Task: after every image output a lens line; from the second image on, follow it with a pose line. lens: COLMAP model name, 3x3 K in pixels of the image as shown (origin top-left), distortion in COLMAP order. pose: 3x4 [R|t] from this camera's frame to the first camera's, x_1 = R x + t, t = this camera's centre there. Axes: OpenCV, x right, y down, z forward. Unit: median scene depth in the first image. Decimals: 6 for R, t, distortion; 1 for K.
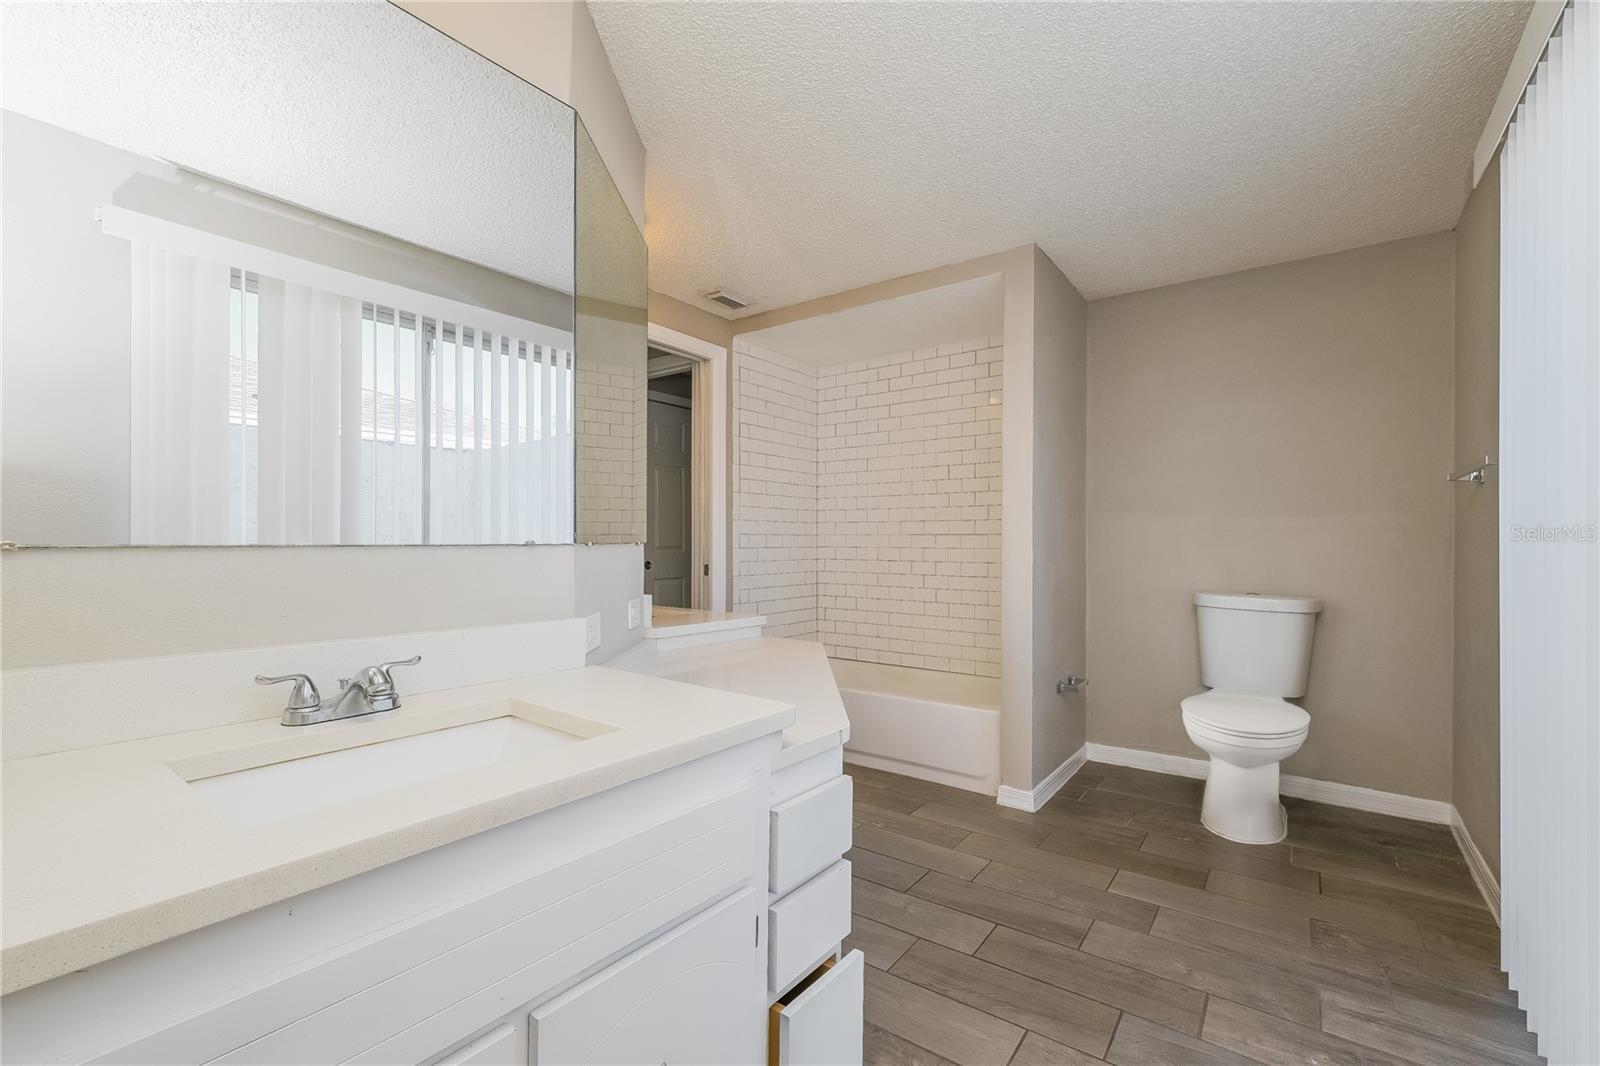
lens RADIAL K [[689.2, 0, 797.6], [0, 689.2, 543.7], [0, 0, 1]] dist [-0.000302, 0.000359]
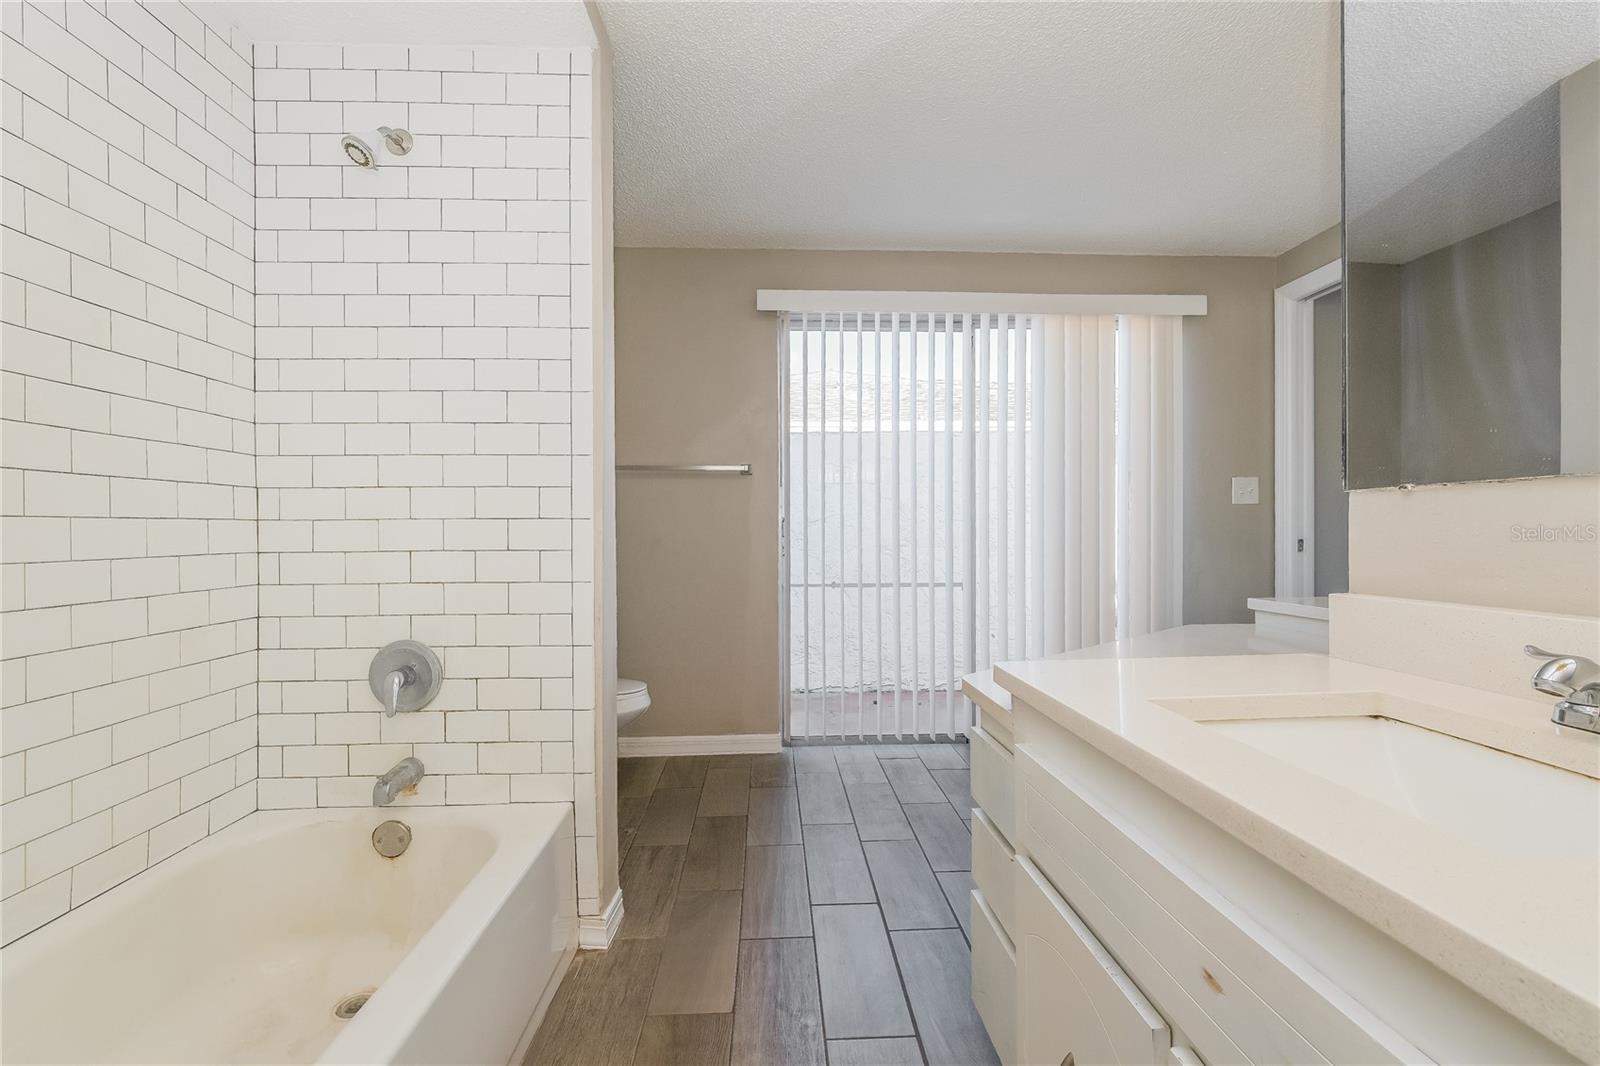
lens RADIAL K [[689.2, 0, 797.6], [0, 689.2, 543.7], [0, 0, 1]] dist [-0.000302, 0.000359]
pose [[-0.630236, -0.019589, 0.776157, -0.352705], [-0.000610, 0.999694, 0.024735, 0.003065], [-0.776404, 0.015116, -0.630055, 1.550569]]
